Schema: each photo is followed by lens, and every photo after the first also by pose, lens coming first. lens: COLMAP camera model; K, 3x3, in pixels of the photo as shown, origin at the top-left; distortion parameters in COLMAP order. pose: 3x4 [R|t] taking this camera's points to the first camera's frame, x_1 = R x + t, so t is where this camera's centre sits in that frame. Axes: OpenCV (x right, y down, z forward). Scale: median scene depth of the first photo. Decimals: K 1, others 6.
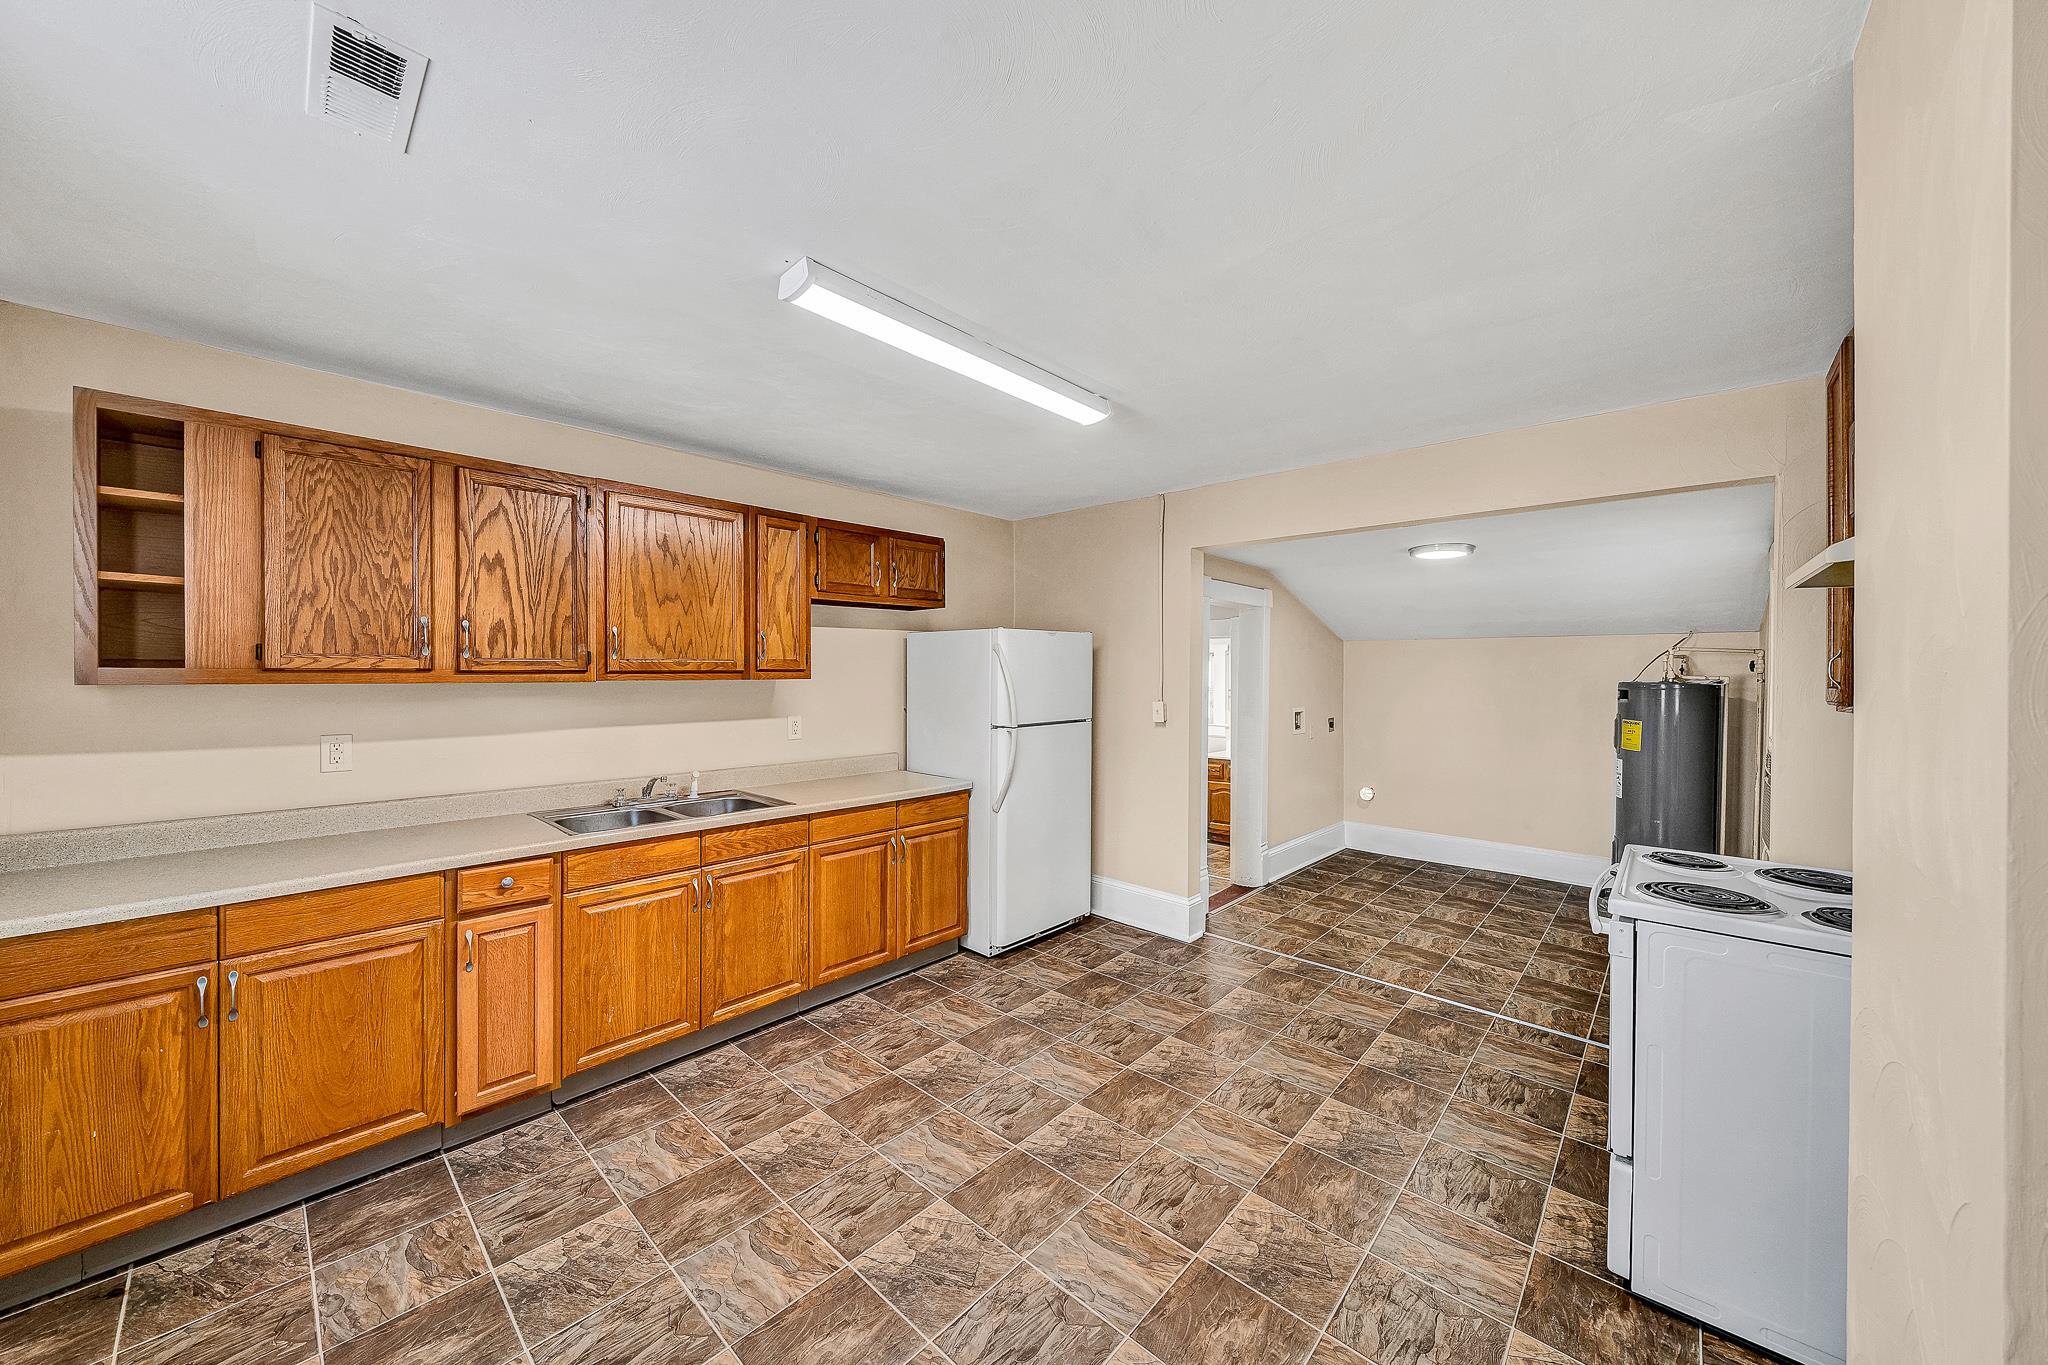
lens RADIAL K [[721.4, 0, 1024.0], [0, 721.4, 682.5], [0, 0, 1]] dist [0.000697, 0.000119]
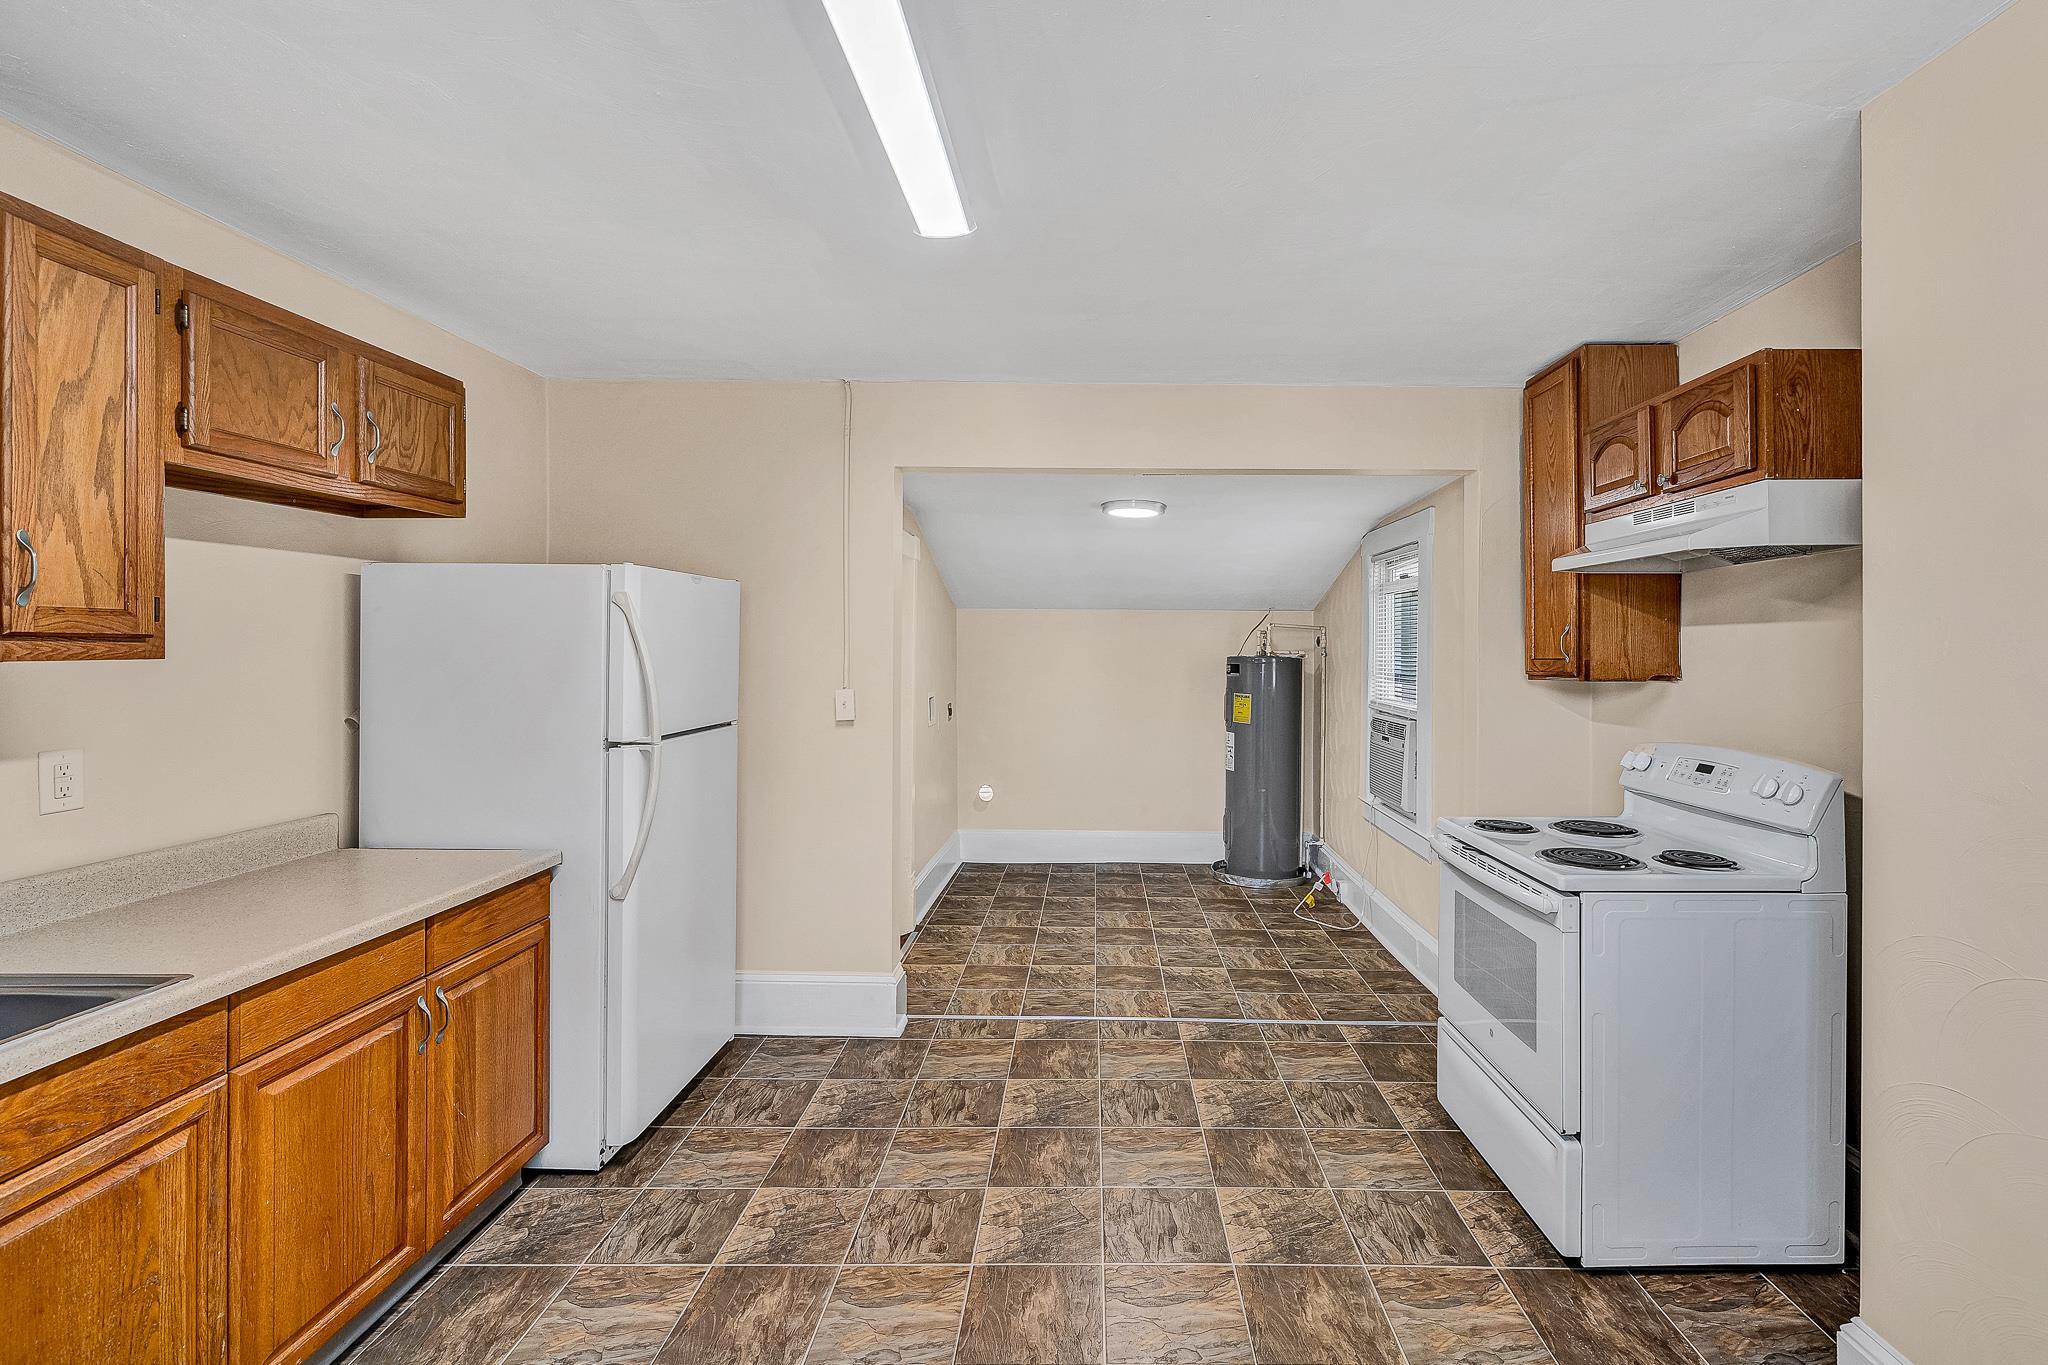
lens RADIAL K [[919.5, 0, 1024.3], [0, 919.5, 650.2], [0, 0, 1]] dist [0.048882, -0.017688]
pose [[0.730598, -0.000481, 0.682807, -0.284059], [0.006691, 0.999957, -0.006455, -0.003014], [-0.682775, 0.009284, 0.730570, 0.258989]]
